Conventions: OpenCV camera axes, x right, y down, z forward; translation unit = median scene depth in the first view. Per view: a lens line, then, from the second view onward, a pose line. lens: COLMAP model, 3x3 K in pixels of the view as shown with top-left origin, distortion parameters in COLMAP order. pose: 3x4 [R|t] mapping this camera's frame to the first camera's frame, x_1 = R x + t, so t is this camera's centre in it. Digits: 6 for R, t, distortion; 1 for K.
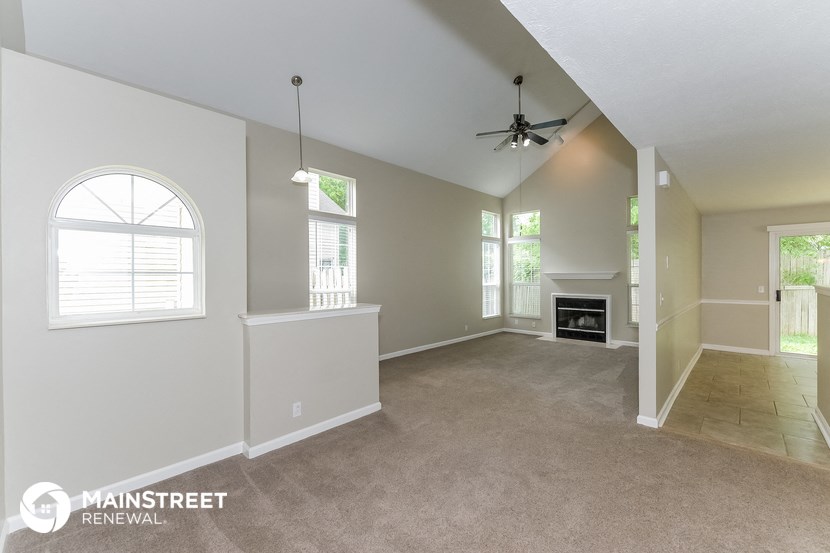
lens RADIAL K [[328.1, 0, 419.2], [0, 328.1, 280.6], [0, 0, 1]] dist [-0.002091, -0.000176]
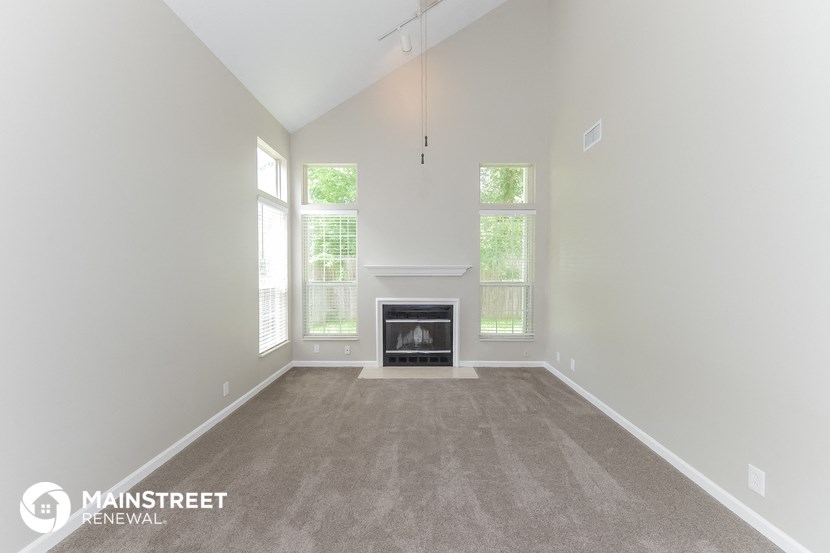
lens RADIAL K [[328.1, 0, 423.7], [0, 328.1, 279.2], [0, 0, 1]] dist [-0.002091, -0.000176]
pose [[0.732741, -0.007047, 0.680472, 0.040460], [0.002800, 0.999969, 0.007339, -0.002629], [-0.680502, -0.003472, 0.732738, 0.477456]]
